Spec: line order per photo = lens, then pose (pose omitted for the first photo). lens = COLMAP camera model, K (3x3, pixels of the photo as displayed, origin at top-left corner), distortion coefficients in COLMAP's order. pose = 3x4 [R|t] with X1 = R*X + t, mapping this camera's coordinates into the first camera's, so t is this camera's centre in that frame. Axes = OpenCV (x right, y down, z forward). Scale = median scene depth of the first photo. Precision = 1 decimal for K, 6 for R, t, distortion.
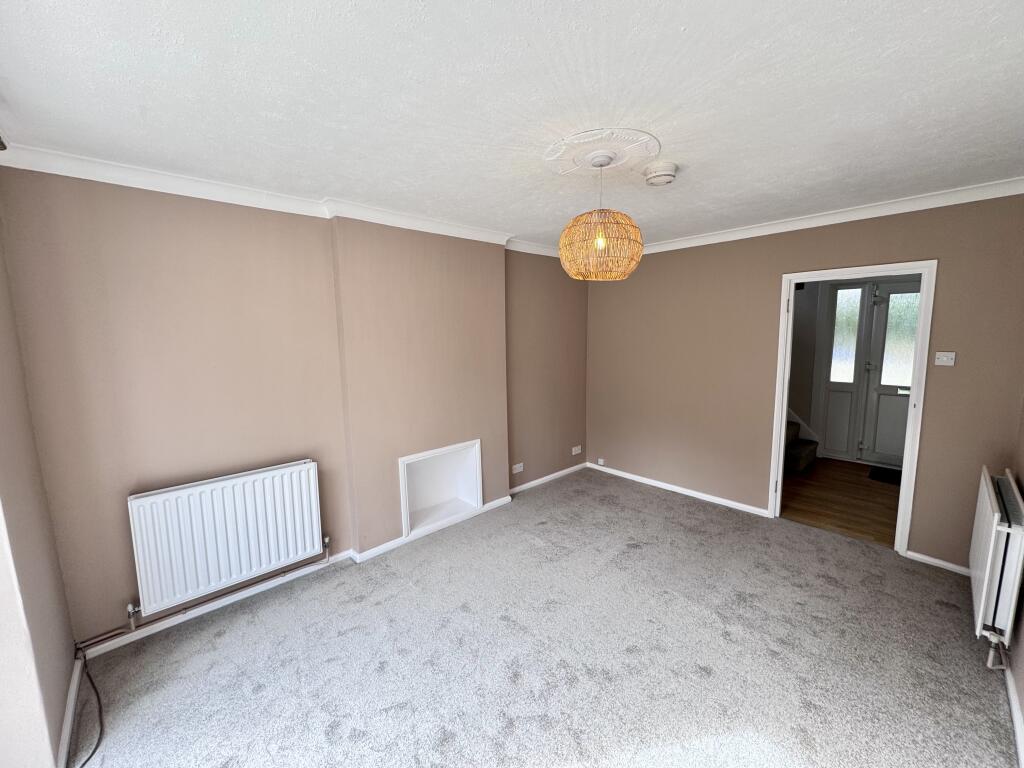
lens RADIAL K [[406.9, 0, 512.0], [0, 406.9, 384.0], [0, 0, 1]] dist [-0.003206, -0.000126]
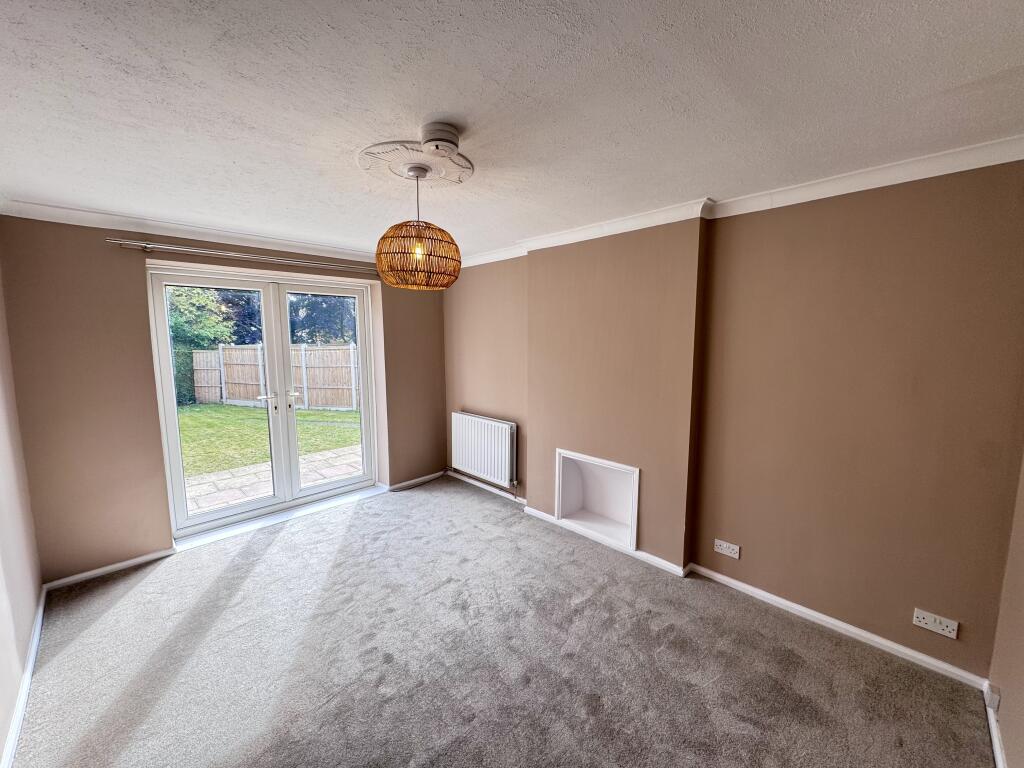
lens RADIAL K [[406.9, 0, 512.0], [0, 406.9, 384.0], [0, 0, 1]] dist [-0.003206, -0.000126]
pose [[0.031042, 0.130688, -0.990937, 0.835130], [-0.127455, 0.983839, 0.125759, -0.122843], [0.991358, 0.122396, 0.047198, 0.810340]]
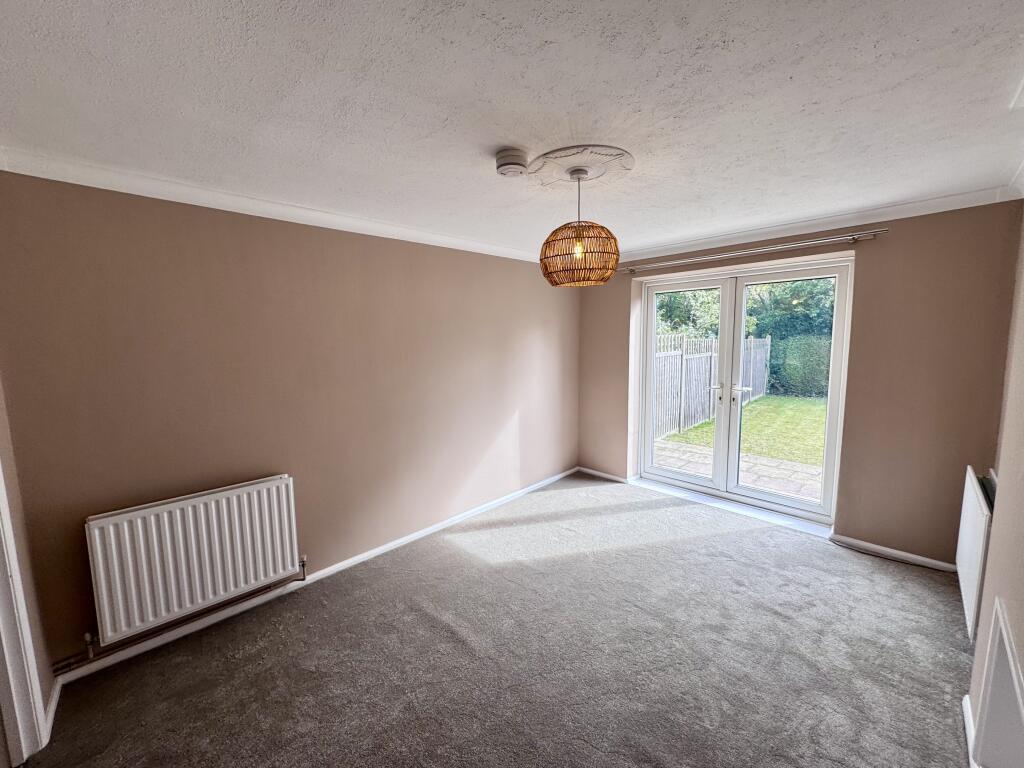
lens RADIAL K [[406.9, 0, 512.0], [0, 406.9, 384.0], [0, 0, 1]] dist [-0.003206, -0.000126]
pose [[-0.999154, 0.034082, -0.023010, 0.285063], [0.027409, 0.969079, 0.245224, -0.184978], [0.030657, 0.244386, -0.969193, 1.389289]]
